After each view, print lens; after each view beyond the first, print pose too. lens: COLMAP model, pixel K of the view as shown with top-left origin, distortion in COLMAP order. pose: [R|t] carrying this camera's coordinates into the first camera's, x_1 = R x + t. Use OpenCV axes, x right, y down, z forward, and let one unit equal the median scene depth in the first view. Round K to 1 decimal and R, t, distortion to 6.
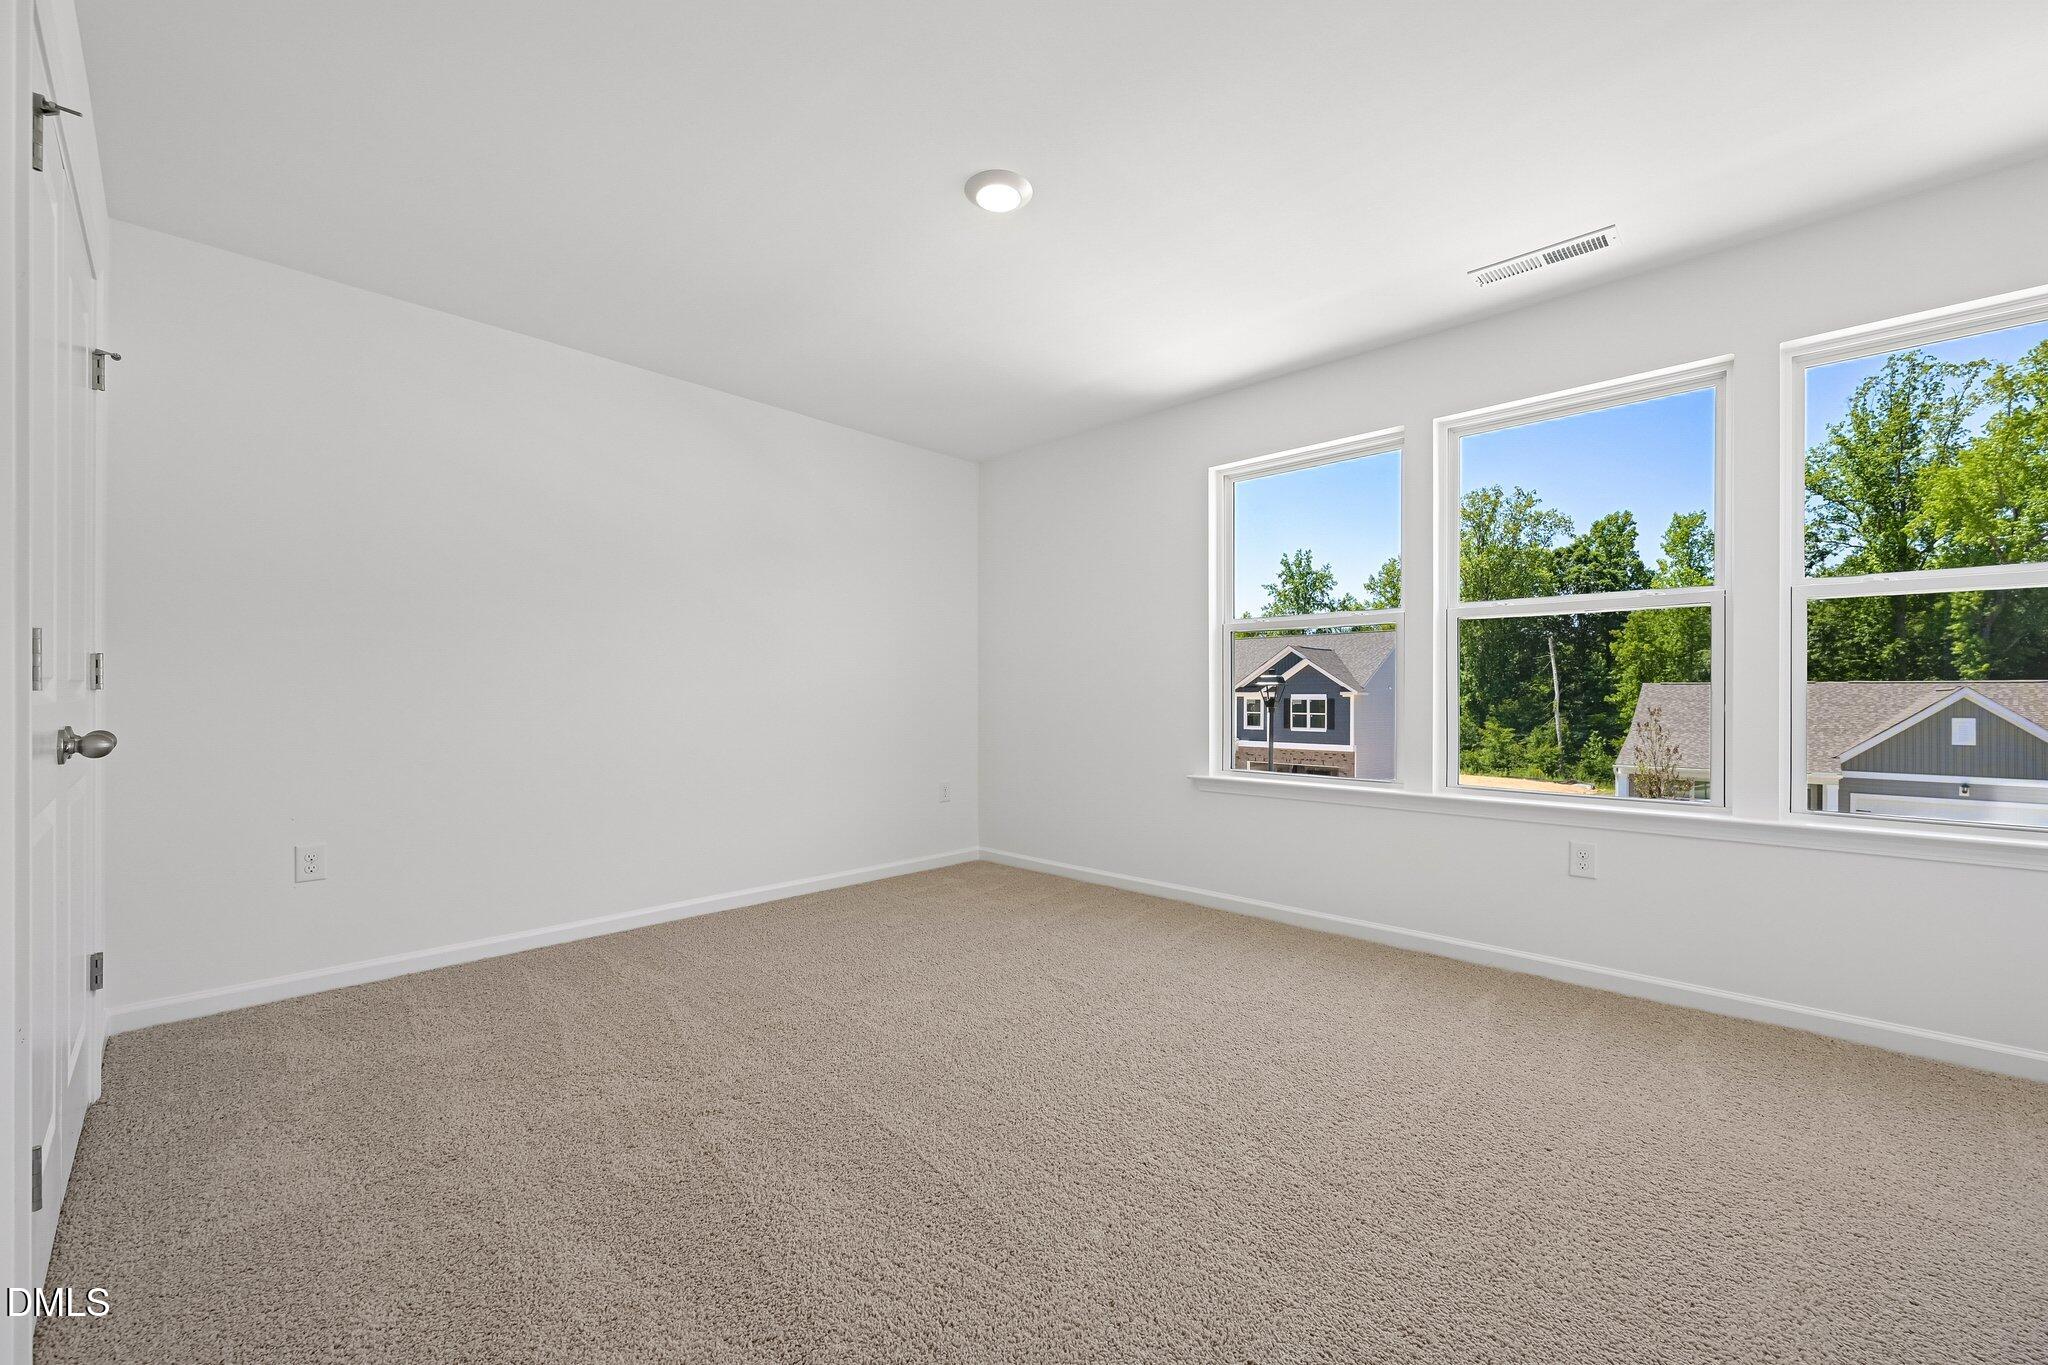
lens RADIAL K [[799.8, 0, 1024.4], [0, 799.8, 692.5], [0, 0, 1]] dist [0.001254, -0.000012]
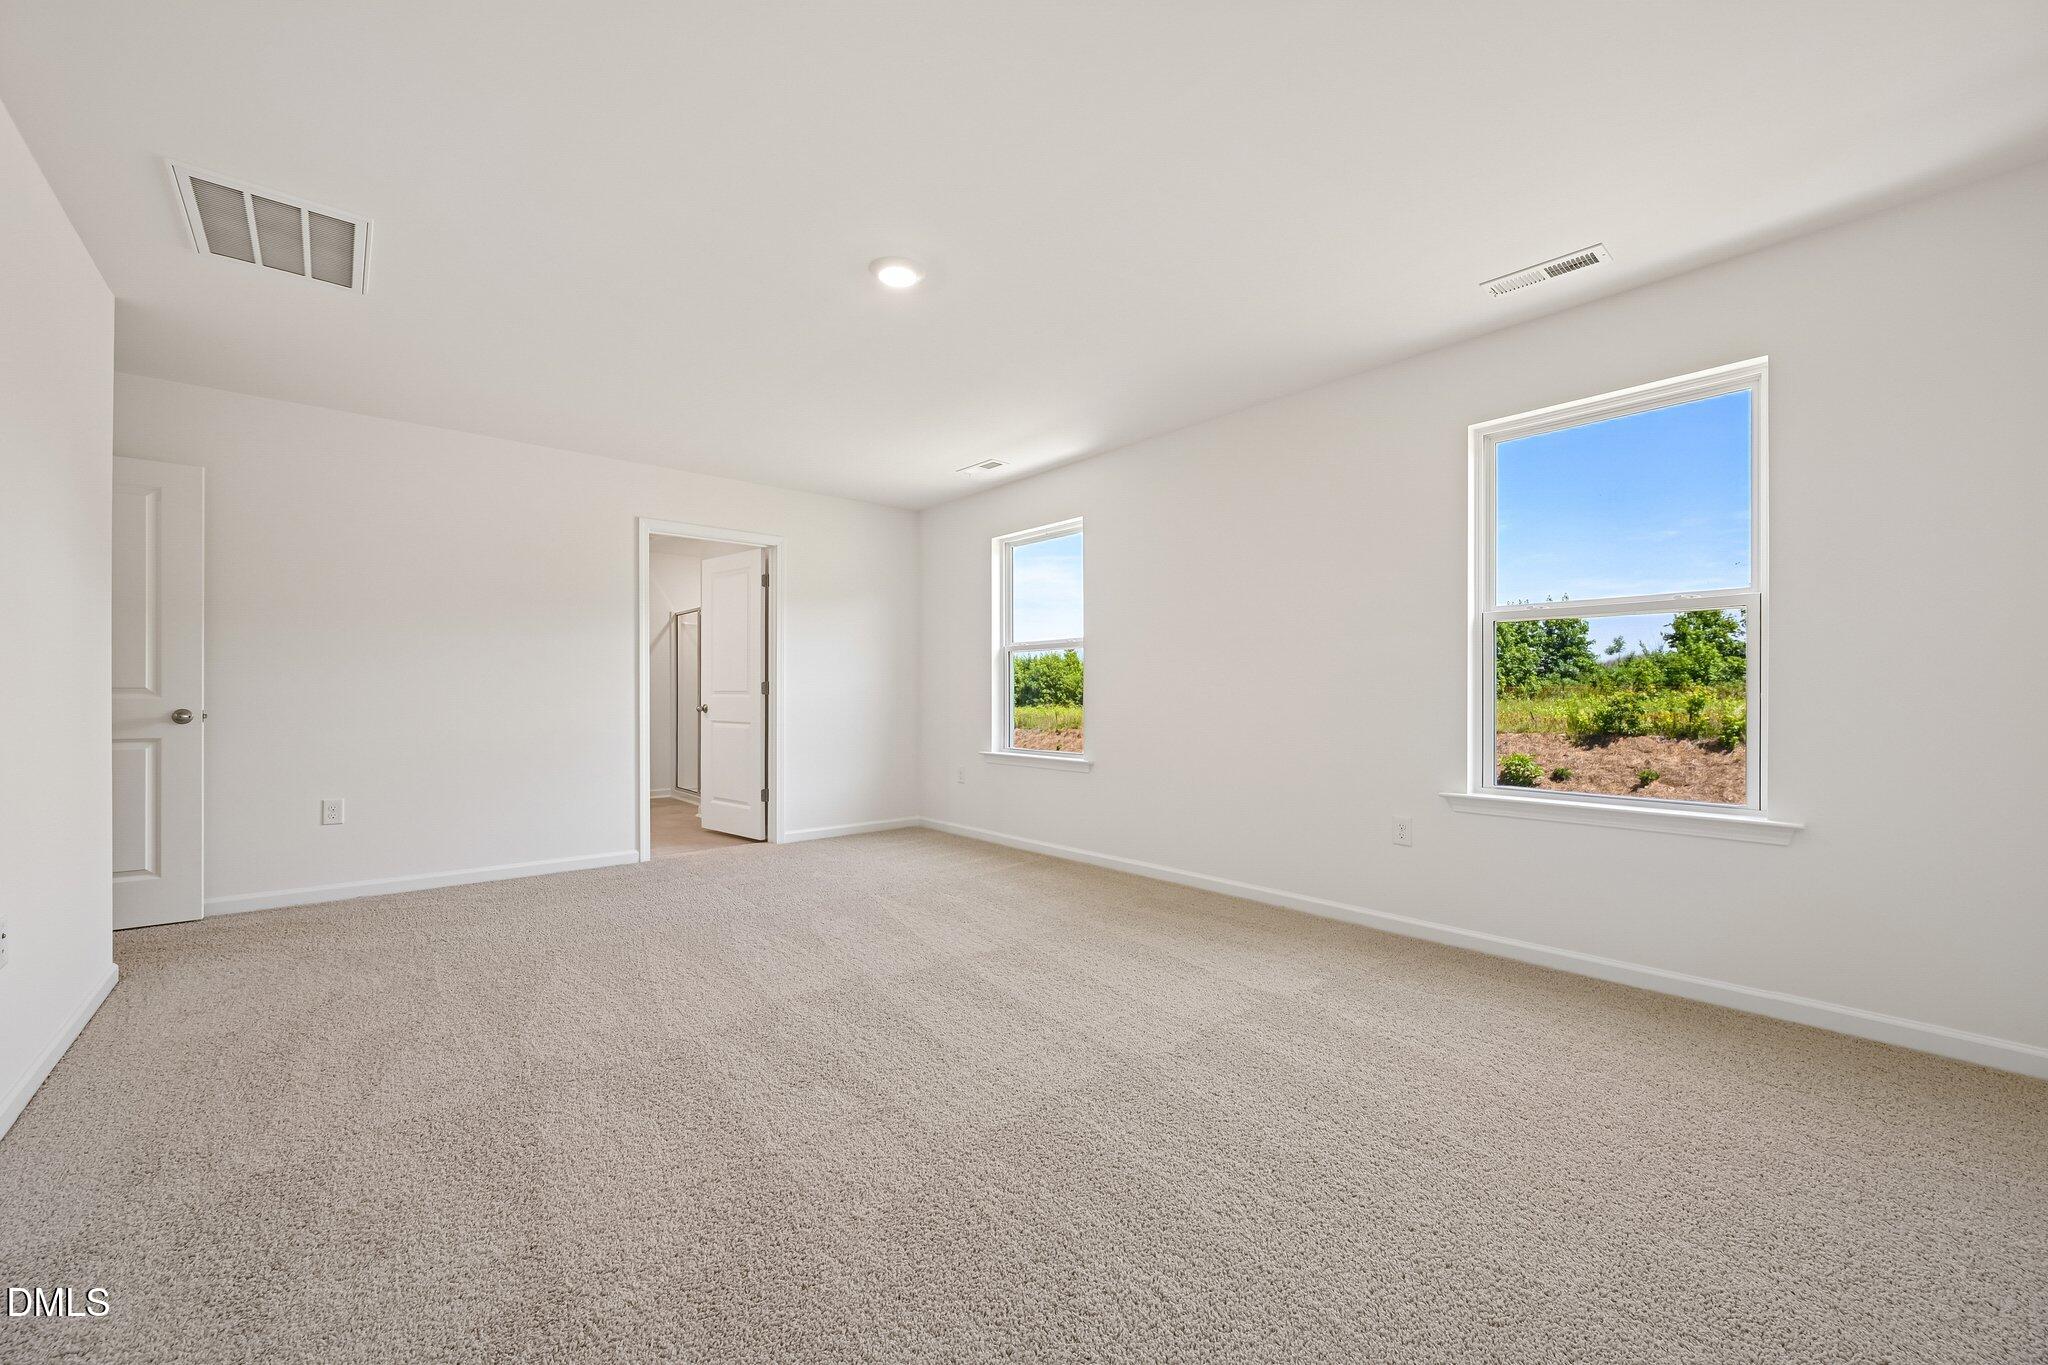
lens RADIAL K [[799.8, 0, 1050.3], [0, 799.8, 700.8], [0, 0, 1]] dist [0.001254, -0.000012]
pose [[0.997747, 0.001989, -0.067059, 0.127749], [-0.001137, 0.999918, 0.012734, -0.002030], [0.067079, -0.012629, 0.997668, -0.128490]]
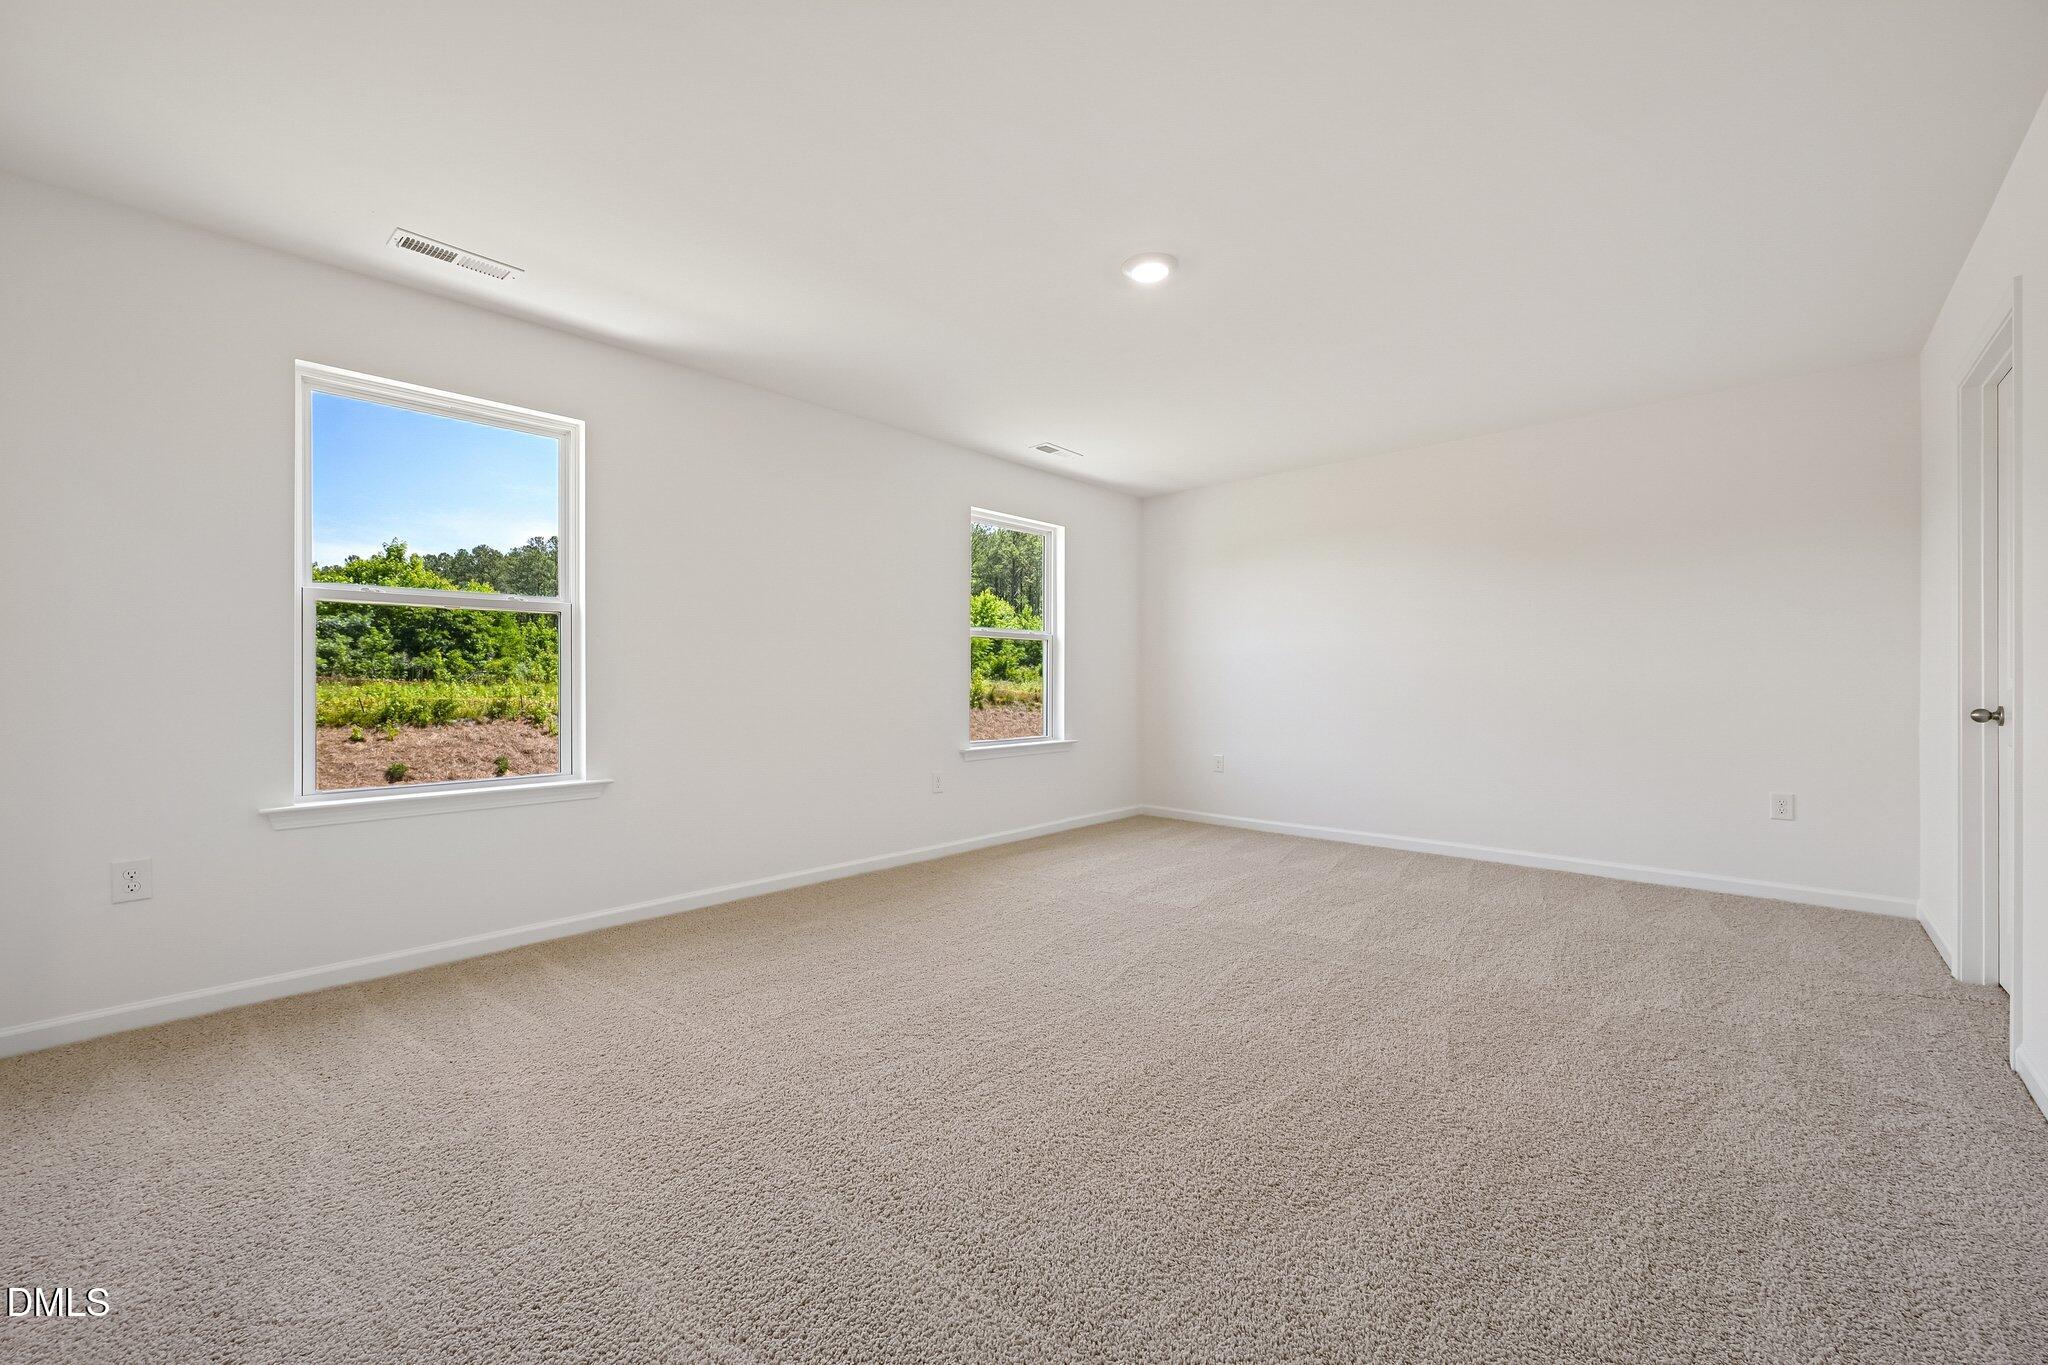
lens RADIAL K [[803.1, 0, 976.9], [0, 803.1, 666.2], [0, 0, 1]] dist [-0.003278, -0.000247]
pose [[0.033764, 0.017289, 0.999280, -0.485942], [-0.001785, 0.999850, -0.017238, -0.003284], [-0.999428, -0.001201, 0.033790, 0.416818]]
